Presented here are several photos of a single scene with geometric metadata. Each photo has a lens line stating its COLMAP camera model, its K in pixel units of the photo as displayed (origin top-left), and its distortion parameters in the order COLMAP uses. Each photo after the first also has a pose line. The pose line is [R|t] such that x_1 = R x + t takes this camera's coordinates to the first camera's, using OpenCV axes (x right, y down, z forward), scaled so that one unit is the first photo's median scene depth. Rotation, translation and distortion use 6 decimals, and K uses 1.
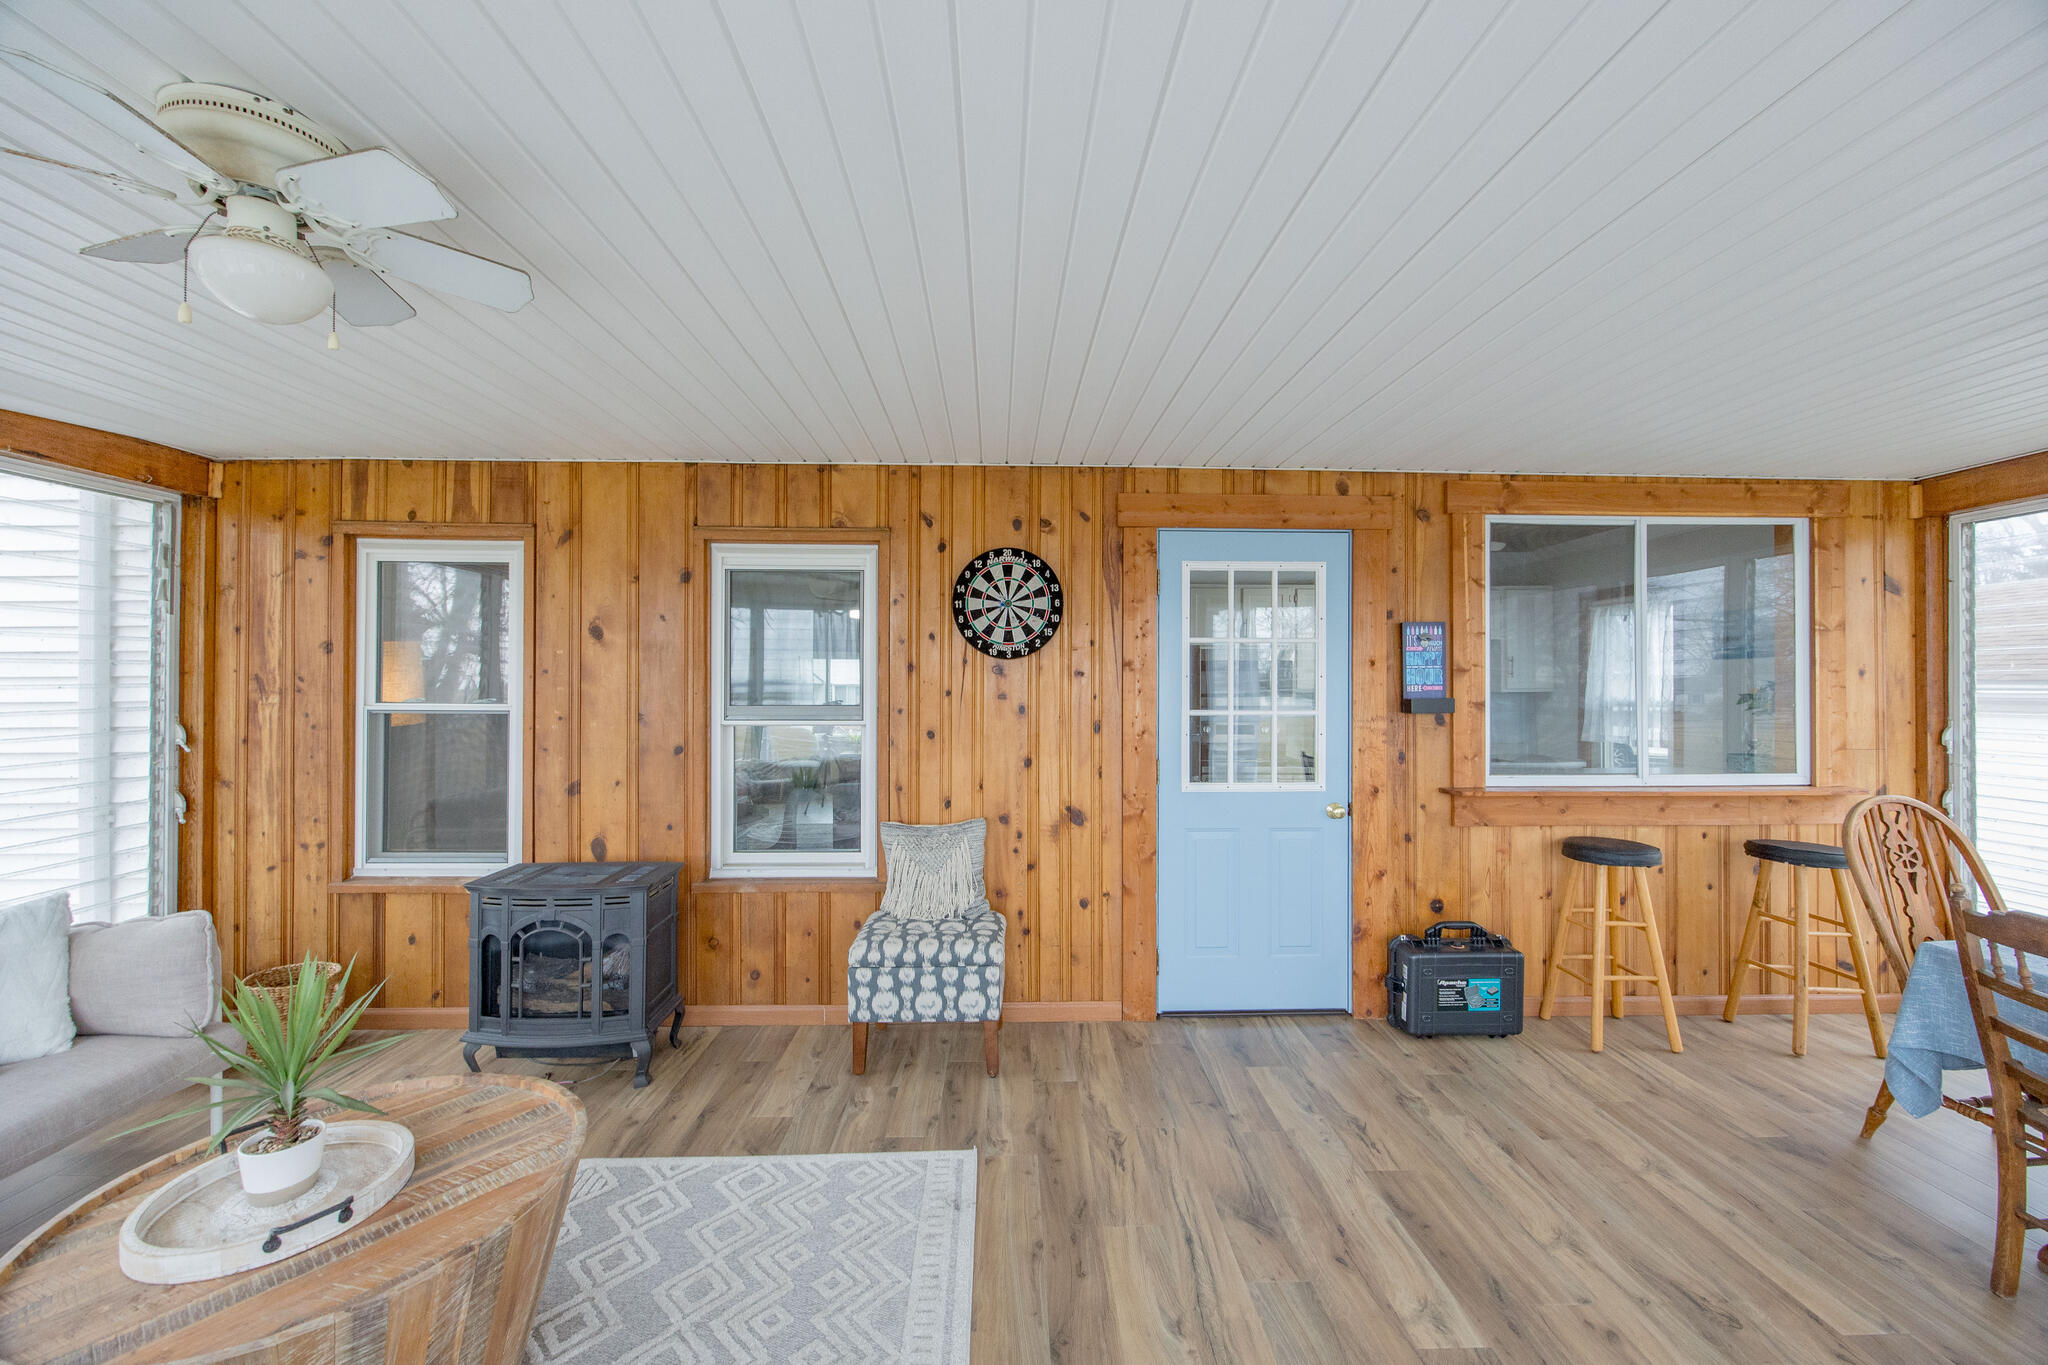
lens RADIAL K [[792.0, 0, 1033.6], [0, 792.0, 681.4], [0, 0, 1]] dist [-0.002366, -0.000253]
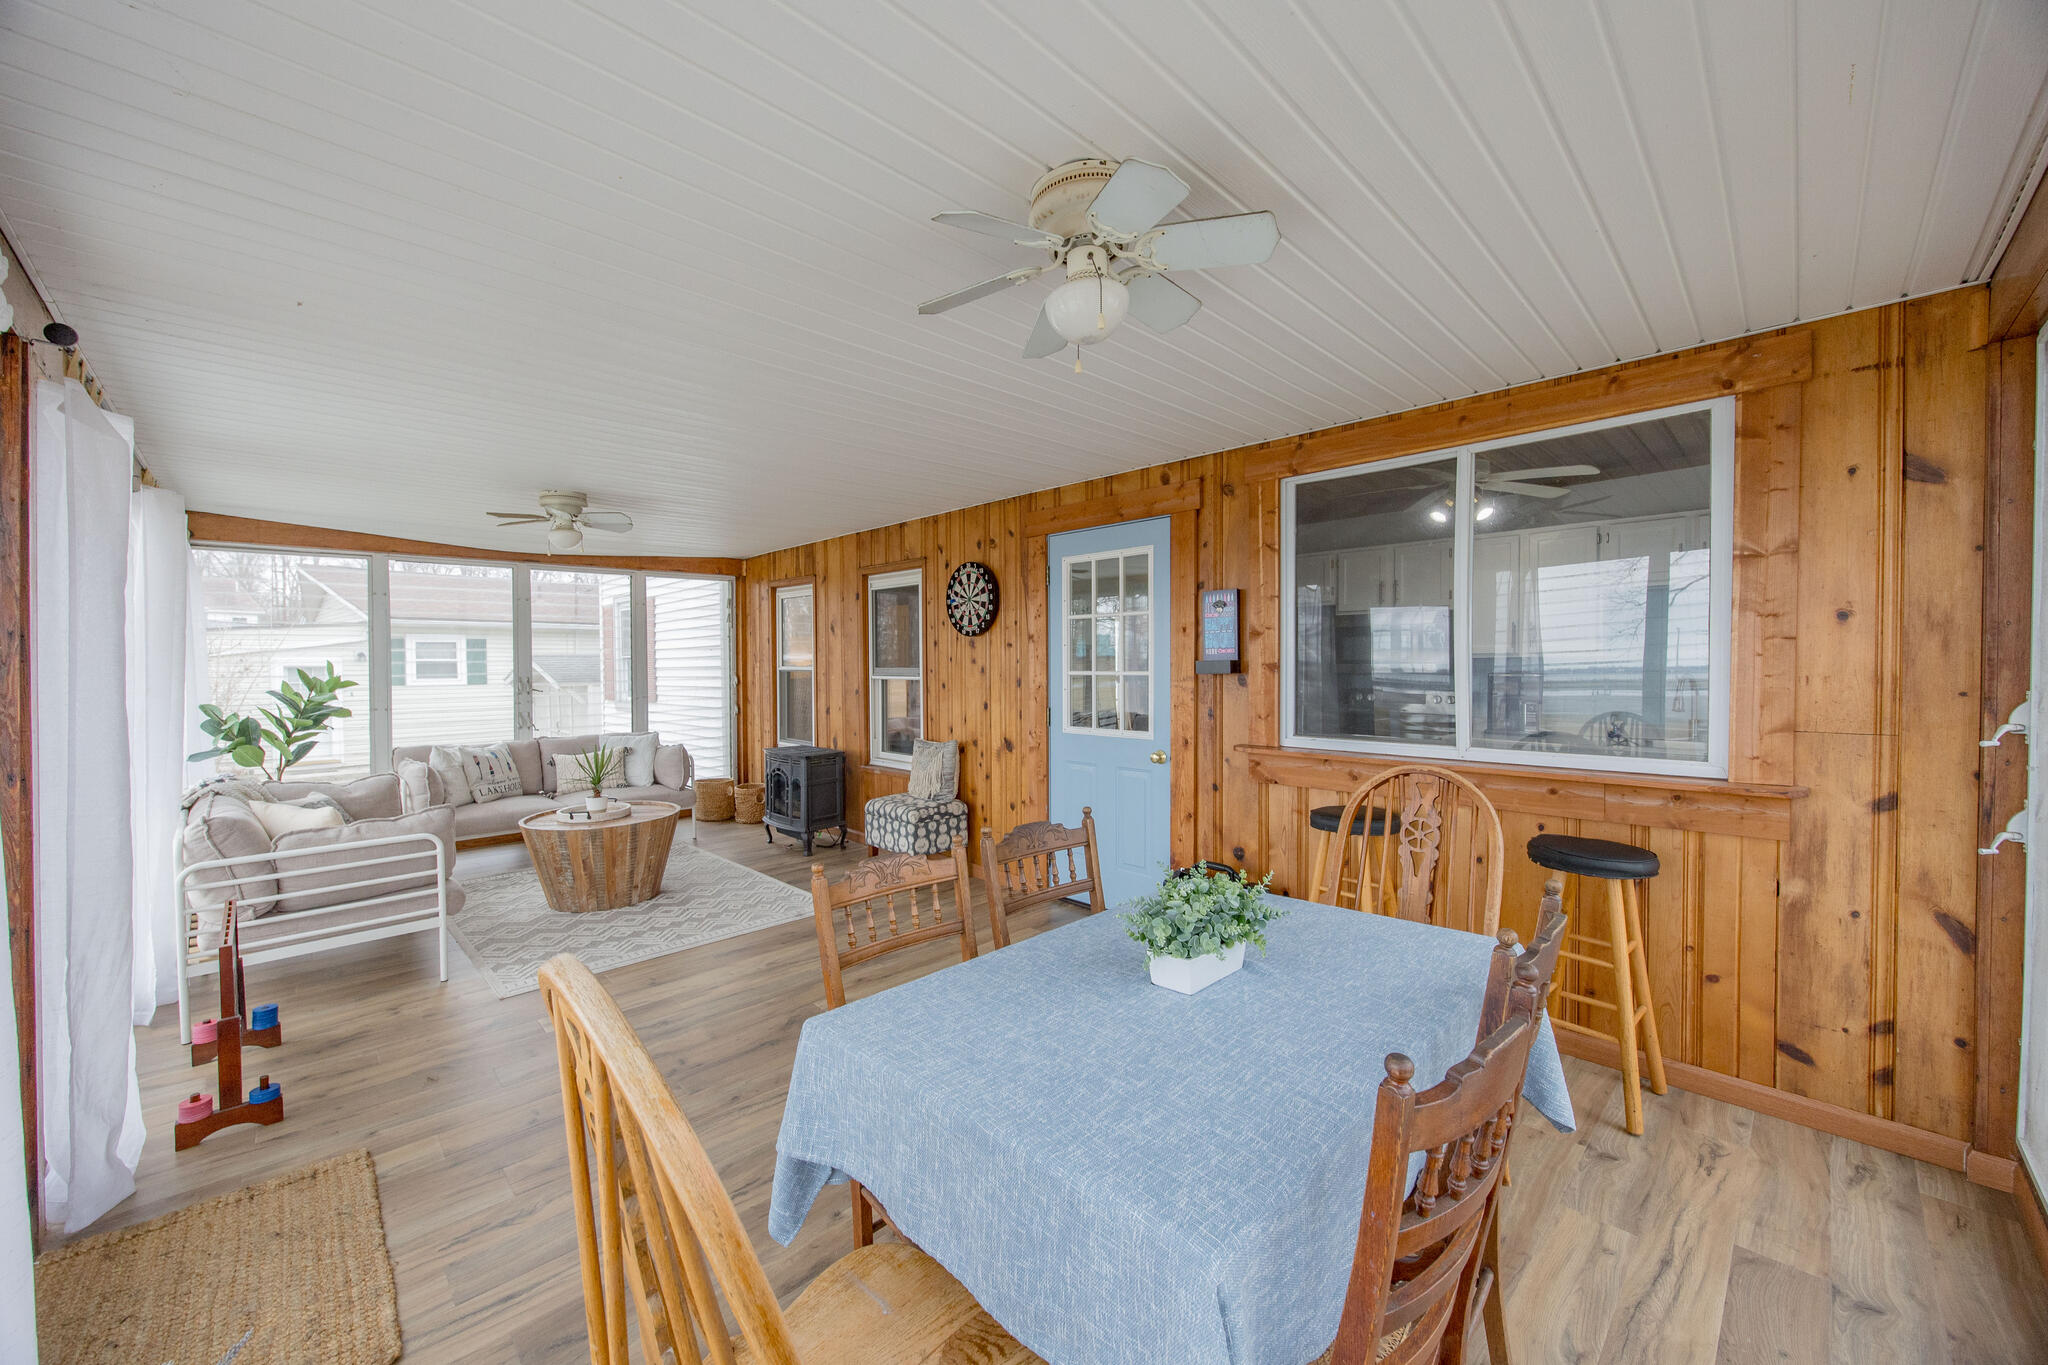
lens RADIAL K [[792.0, 0, 1016.5], [0, 792.0, 680.1], [0, 0, 1]] dist [-0.002366, -0.000253]
pose [[0.662742, 0.010484, -0.748775, 1.135161], [0.011559, 0.999640, 0.024227, 0.019067], [0.748759, -0.024711, 0.662382, 0.068398]]
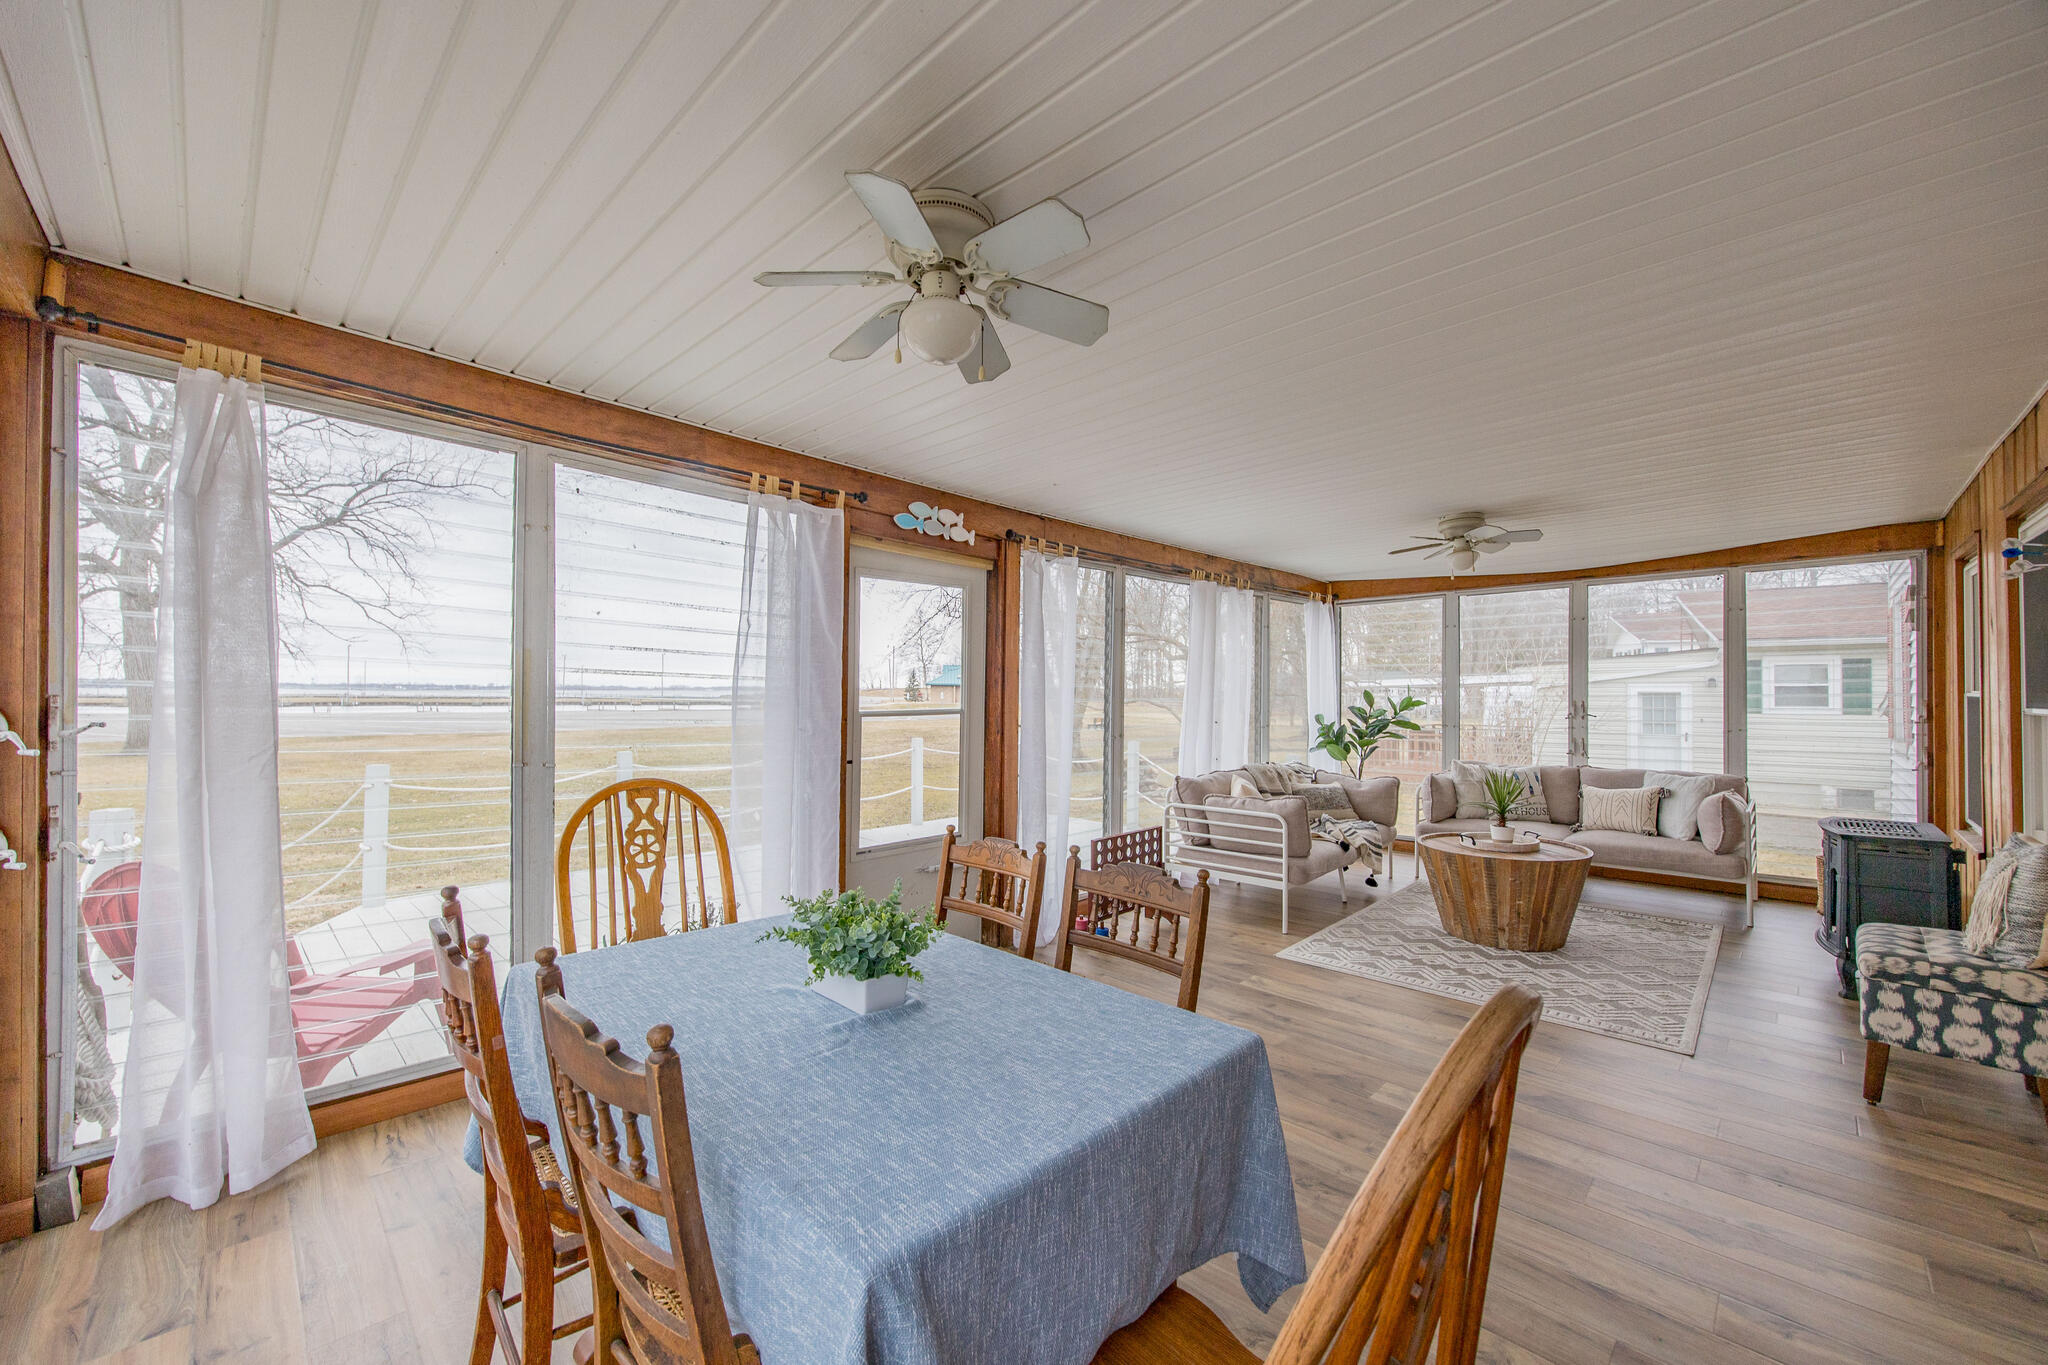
lens RADIAL K [[792.0, 0, 1017.8], [0, 792.0, 687.8], [0, 0, 1]] dist [-0.002366, -0.000253]
pose [[-0.732674, -0.003413, -0.680571, 1.096360], [0.003222, 0.999959, -0.008484, 0.027227], [0.680572, -0.008409, -0.732633, 0.867623]]
